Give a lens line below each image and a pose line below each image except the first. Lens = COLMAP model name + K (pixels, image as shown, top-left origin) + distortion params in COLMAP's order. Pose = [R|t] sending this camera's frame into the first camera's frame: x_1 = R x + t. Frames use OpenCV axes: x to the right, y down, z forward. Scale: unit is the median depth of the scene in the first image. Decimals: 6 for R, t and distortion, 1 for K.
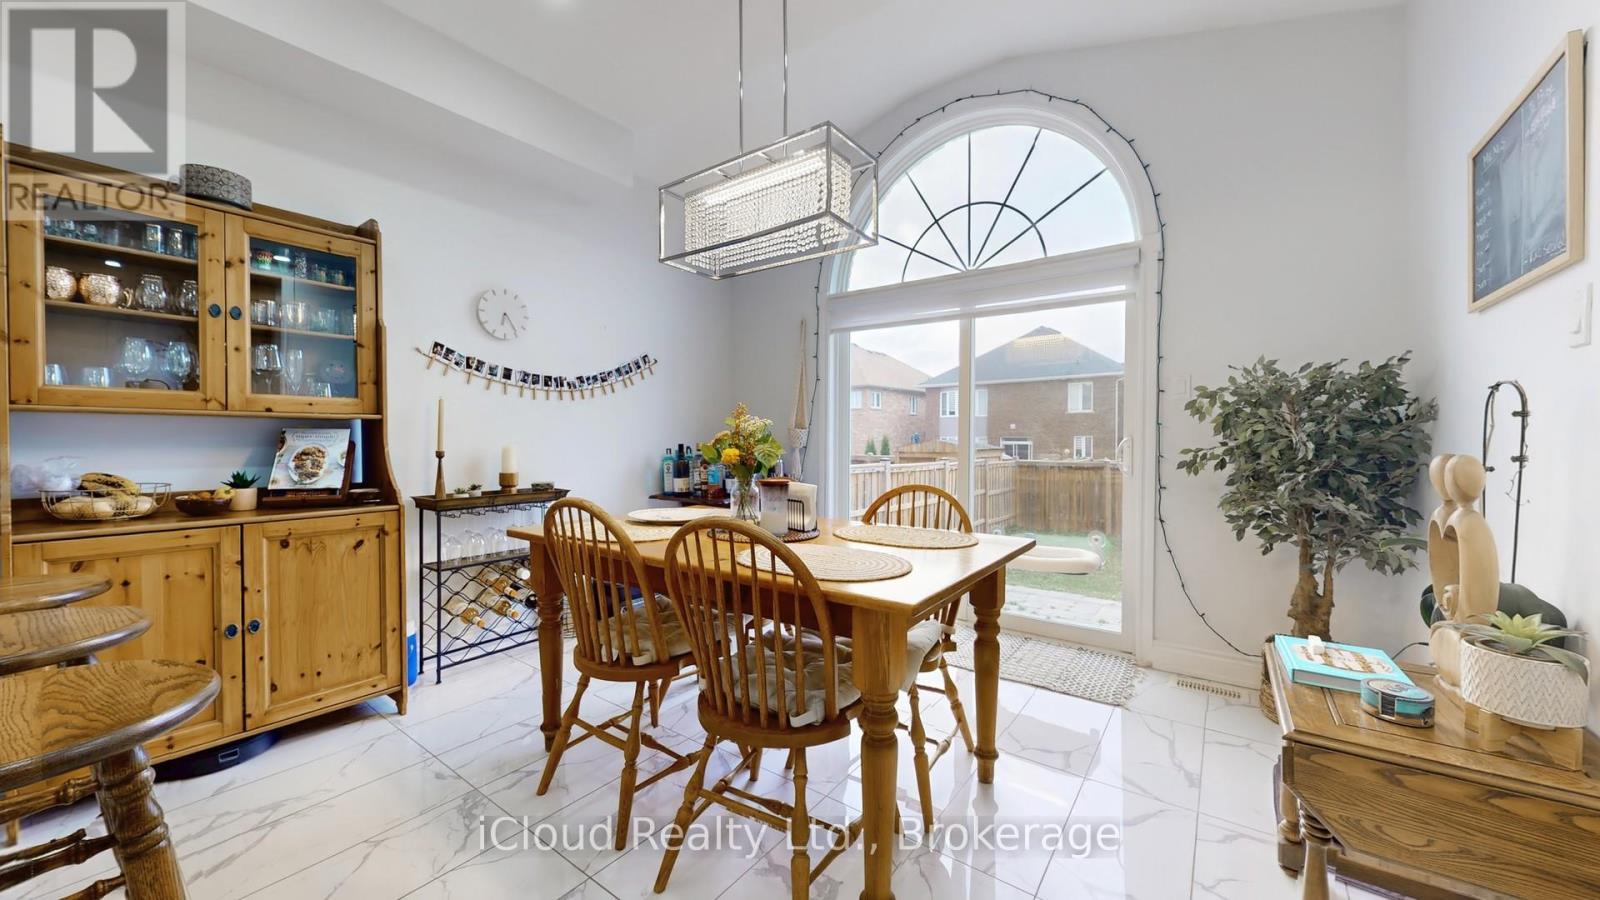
lens RADIAL K [[577.7, 0, 807.9], [0, 577.7, 444.3], [0, 0, 1]] dist [-0.000448, 0.000720]
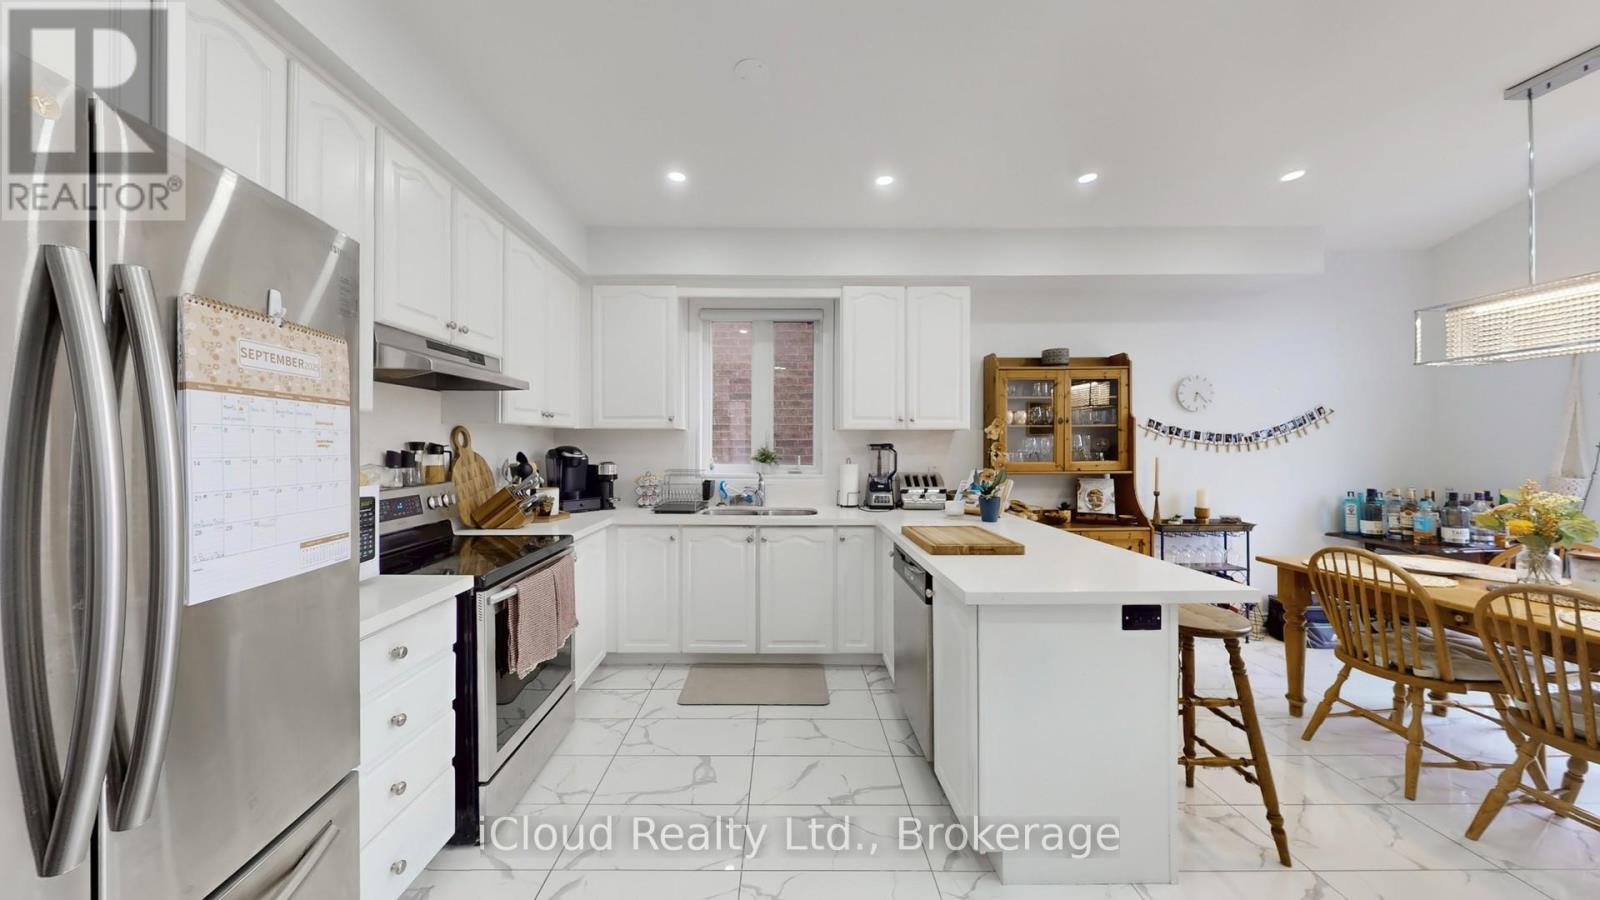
lens RADIAL K [[516.2, 0, 792.1], [0, 516.2, 449.5], [0, 0, 1]] dist [0.009182, 0.000192]
pose [[0.600756, -0.000126, -0.799433, -0.149602], [-0.000836, 0.999999, -0.000785, -0.119391], [0.799432, 0.001140, 0.600755, -0.728616]]
